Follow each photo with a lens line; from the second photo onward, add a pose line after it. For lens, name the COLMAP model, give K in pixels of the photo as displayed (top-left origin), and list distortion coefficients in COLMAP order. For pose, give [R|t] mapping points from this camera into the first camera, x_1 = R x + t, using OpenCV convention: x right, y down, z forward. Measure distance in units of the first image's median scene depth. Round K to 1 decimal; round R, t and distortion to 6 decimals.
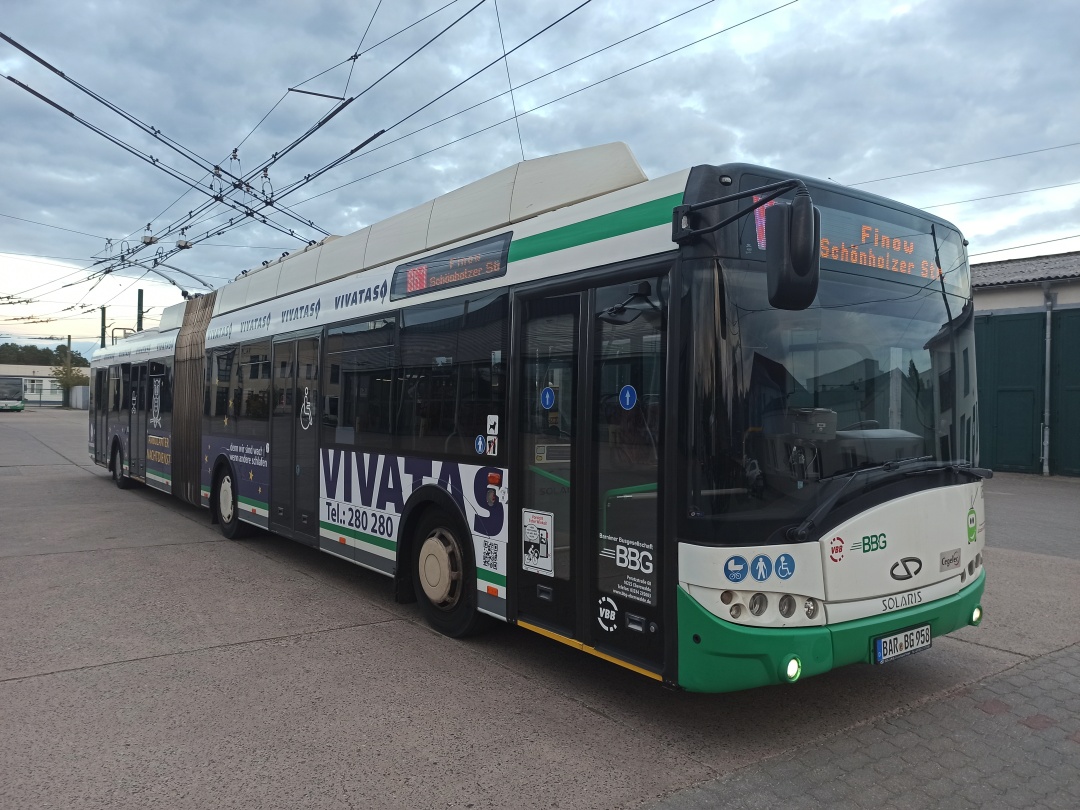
lens RADIAL K [[792.0, 0, 533.1], [0, 792.0, 407.0], [0, 0, 1]] dist [0.079234, -0.070653]
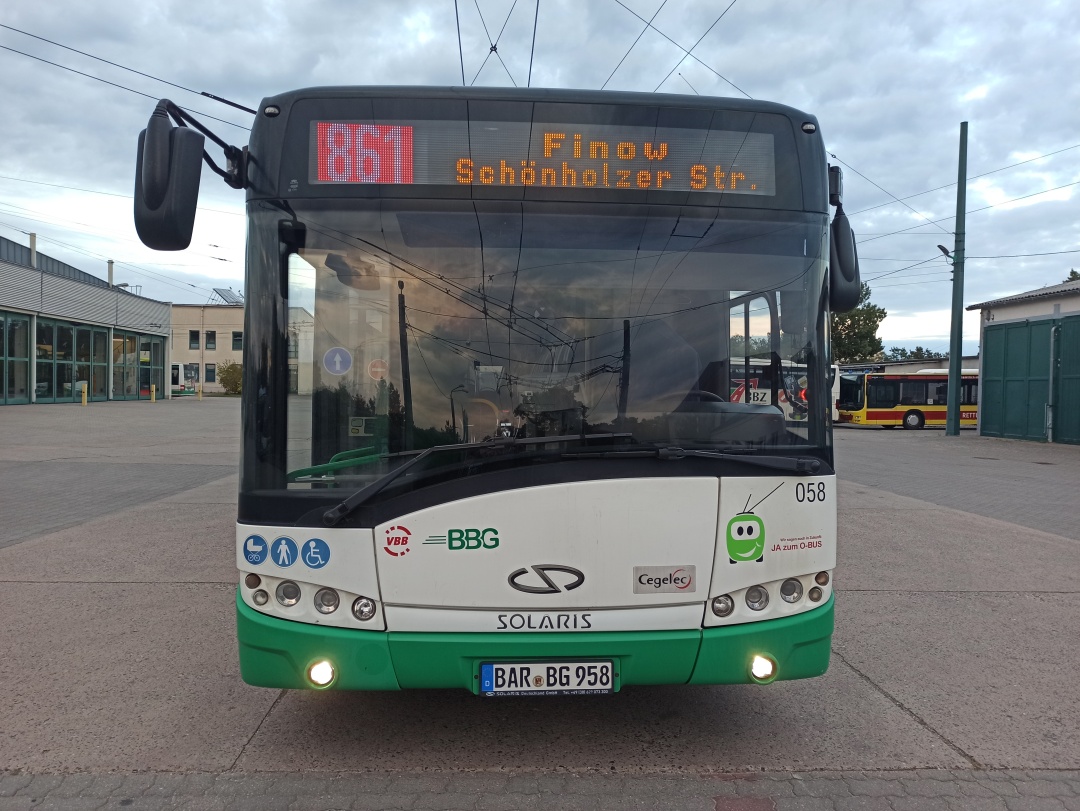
lens RADIAL K [[792.0, 0, 533.1], [0, 792.0, 407.5], [0, 0, 1]] dist [0.079234, -0.070653]
pose [[0.839169, 0.002183, -0.543866, 0.890368], [0.000937, 0.999985, 0.005459, 0.035897], [0.543869, -0.005091, 0.839154, 0.377188]]
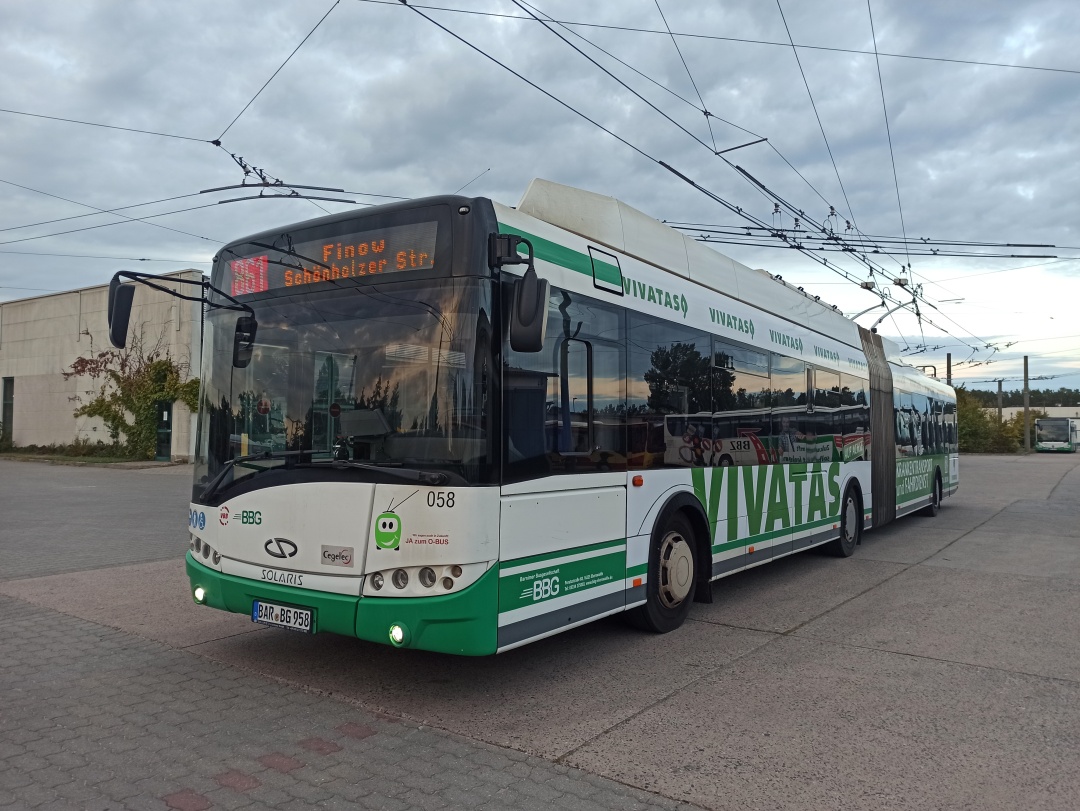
lens RADIAL K [[795.4, 0, 540.0], [0, 795.4, 405.5], [0, 0, 1]] dist [0.064915, -0.073453]
pose [[0.319180, -0.049676, -0.946391, 1.701174], [-0.009564, 0.998406, -0.055631, 0.063226], [0.947646, 0.026807, 0.318196, 1.015349]]
